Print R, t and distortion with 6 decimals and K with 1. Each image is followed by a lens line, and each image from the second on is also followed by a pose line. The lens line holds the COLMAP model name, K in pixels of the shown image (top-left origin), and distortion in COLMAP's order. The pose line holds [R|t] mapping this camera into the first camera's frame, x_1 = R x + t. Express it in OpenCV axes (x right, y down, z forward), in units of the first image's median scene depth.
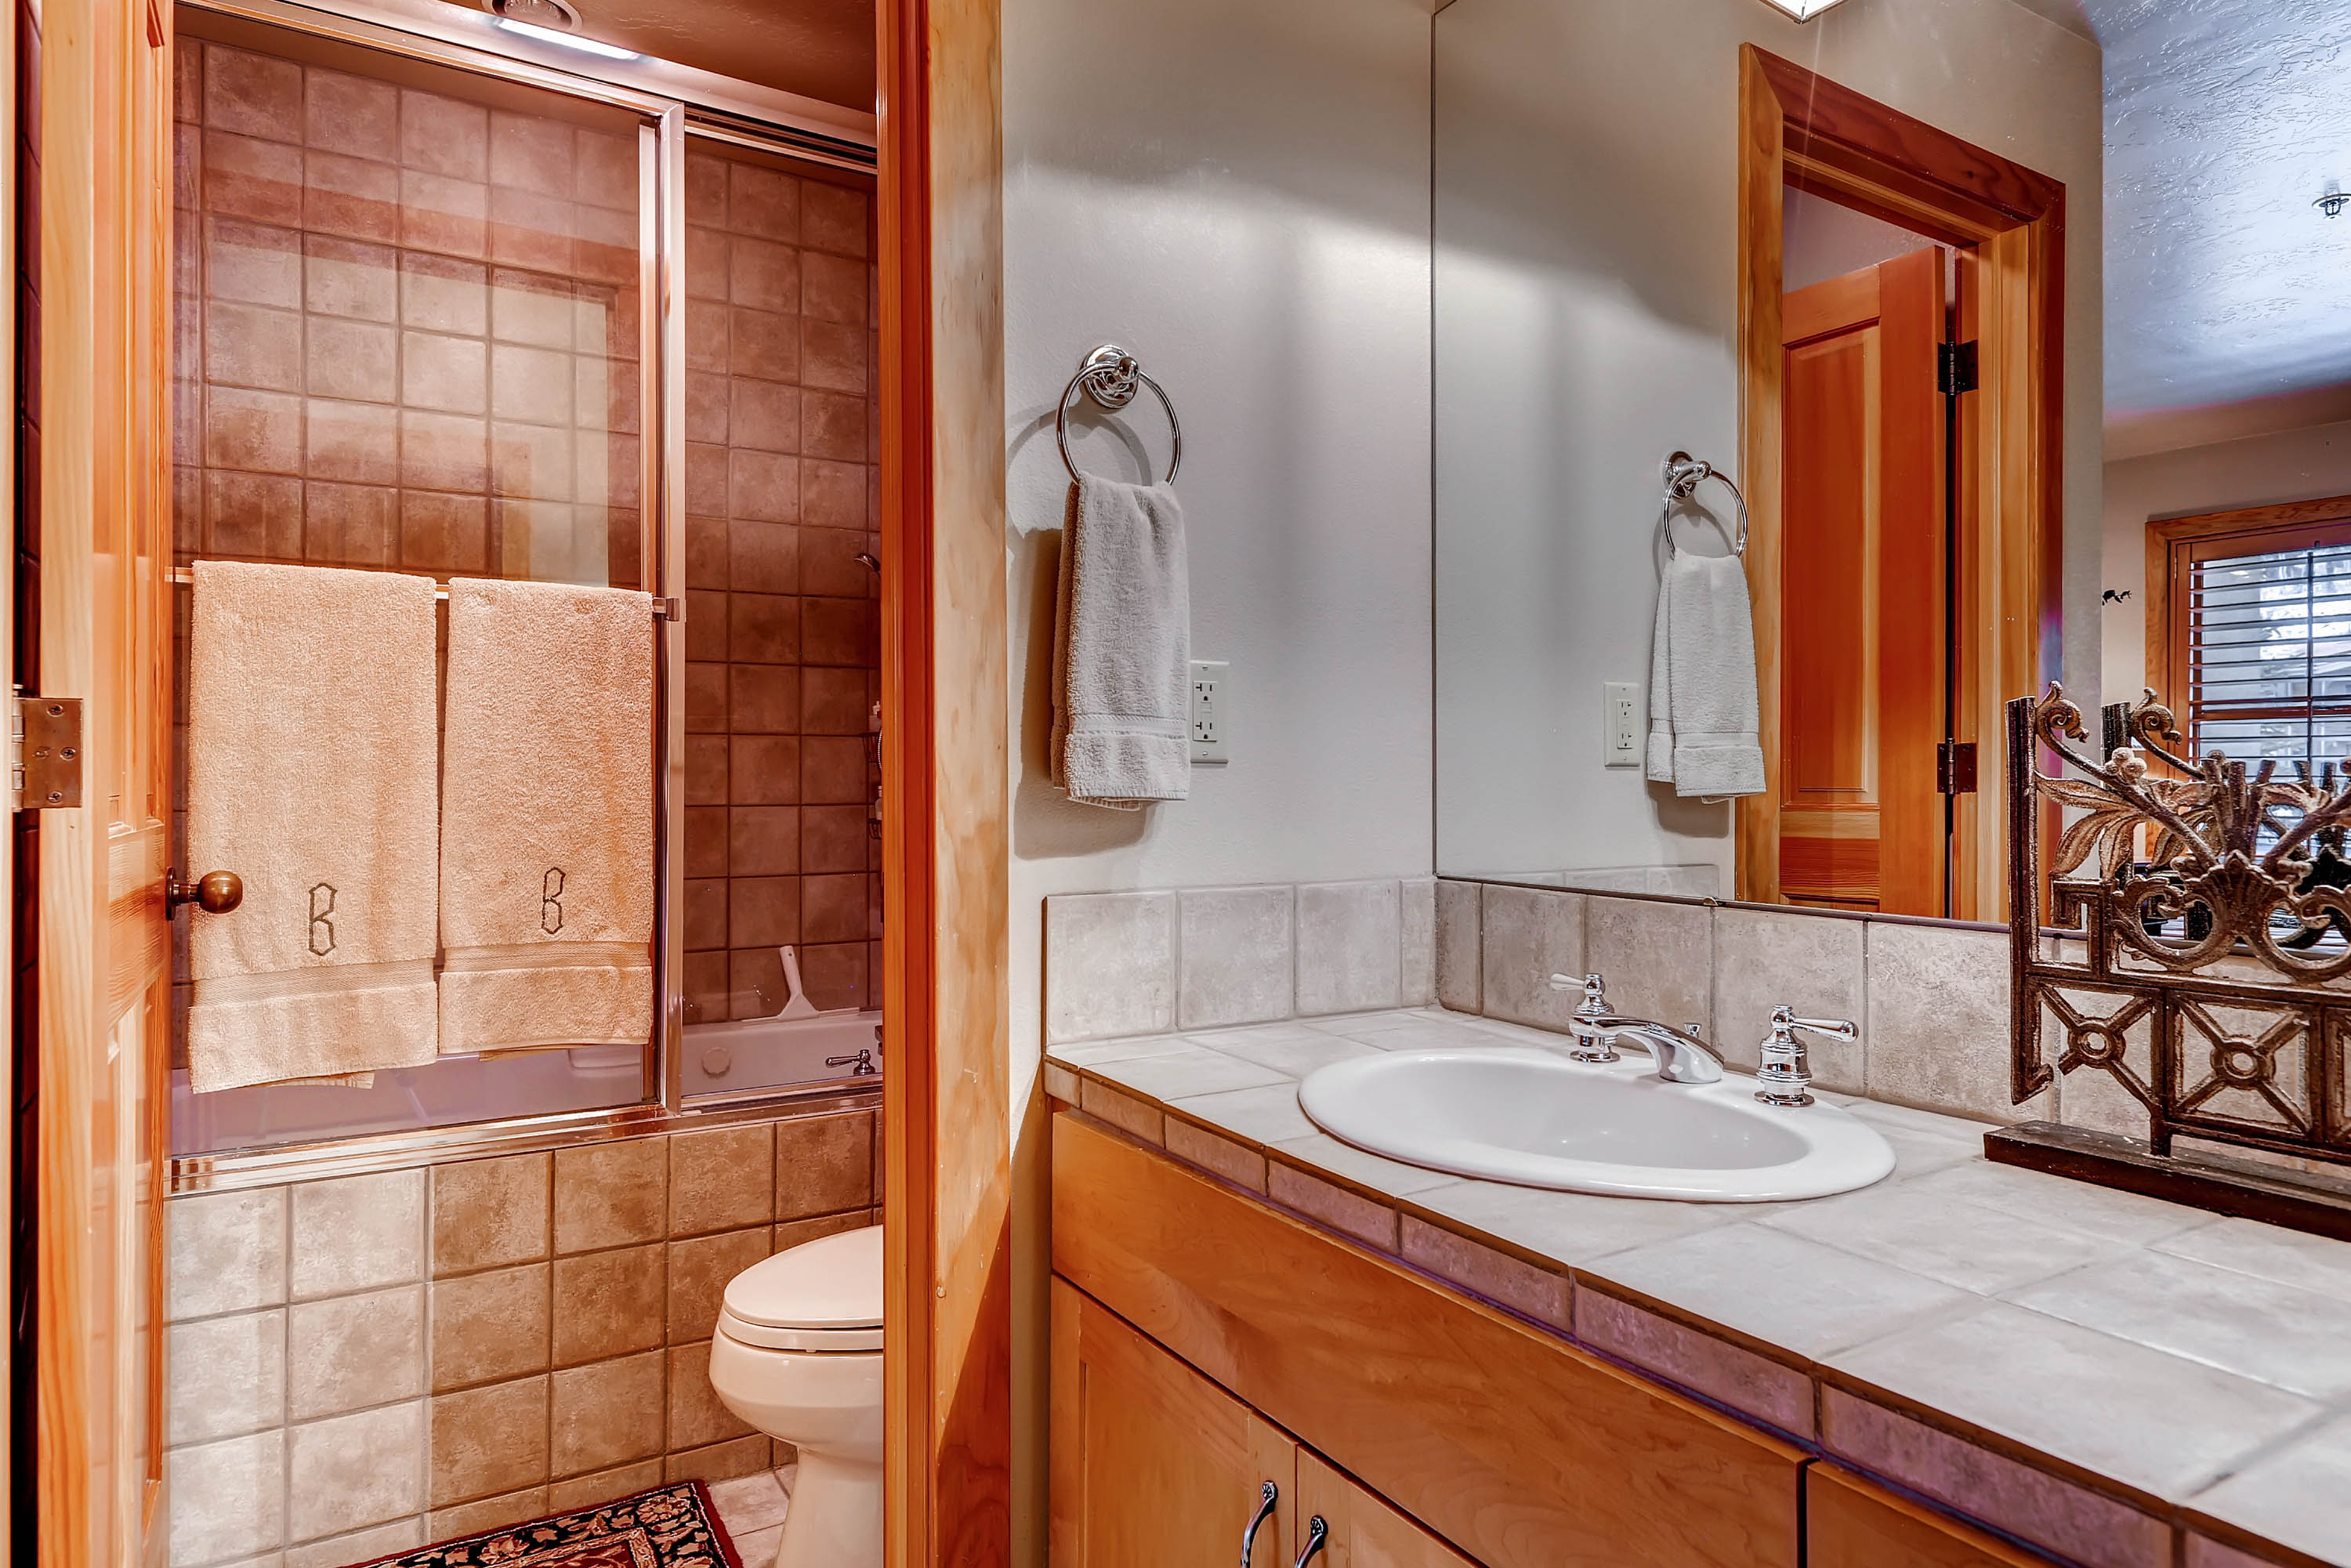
lens RADIAL K [[1361.0, 0, 1173.4], [0, 1361.0, 784.0], [0, 0, 1]] dist [-0.000097, -0.000779]
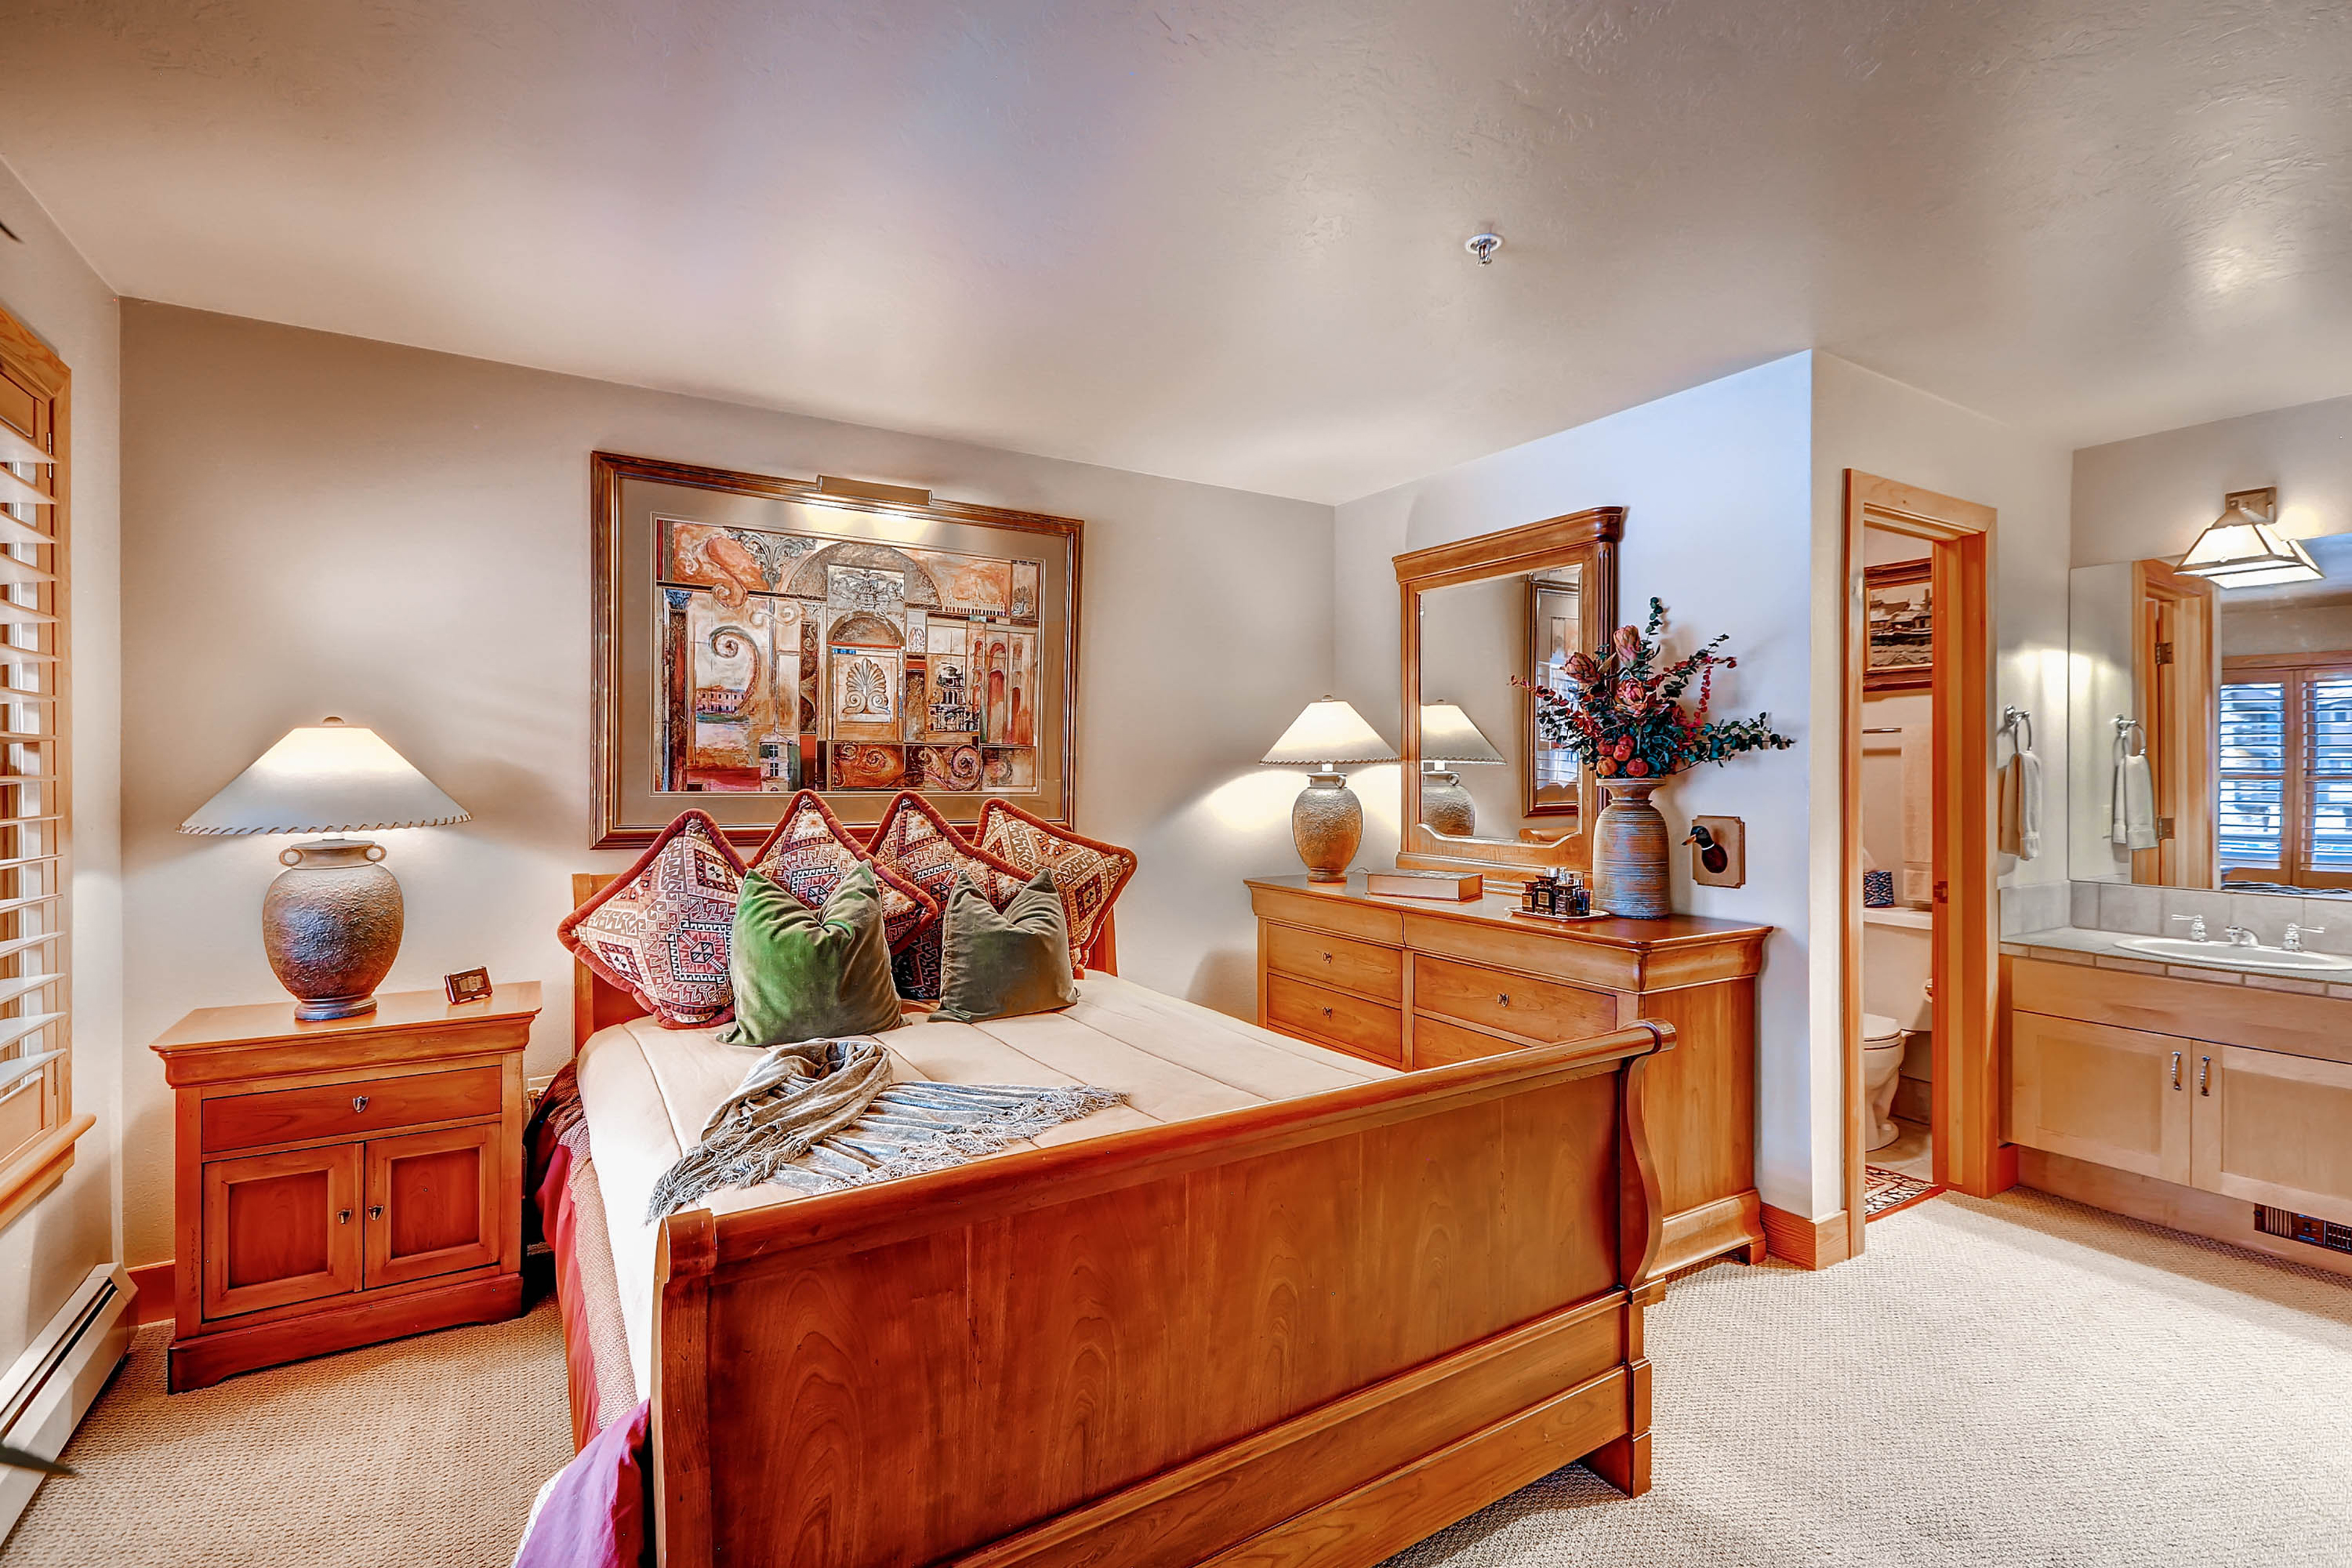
lens RADIAL K [[1057.6, 0, 1177.5], [0, 1057.6, 778.9], [0, 0, 1]] dist [-0.002383, -0.000180]
pose [[0.999629, 0.000716, 0.027231, -1.520964], [-0.000707, 1.000000, -0.000346, -0.123255], [-0.027231, 0.000327, 0.999629, -0.991489]]
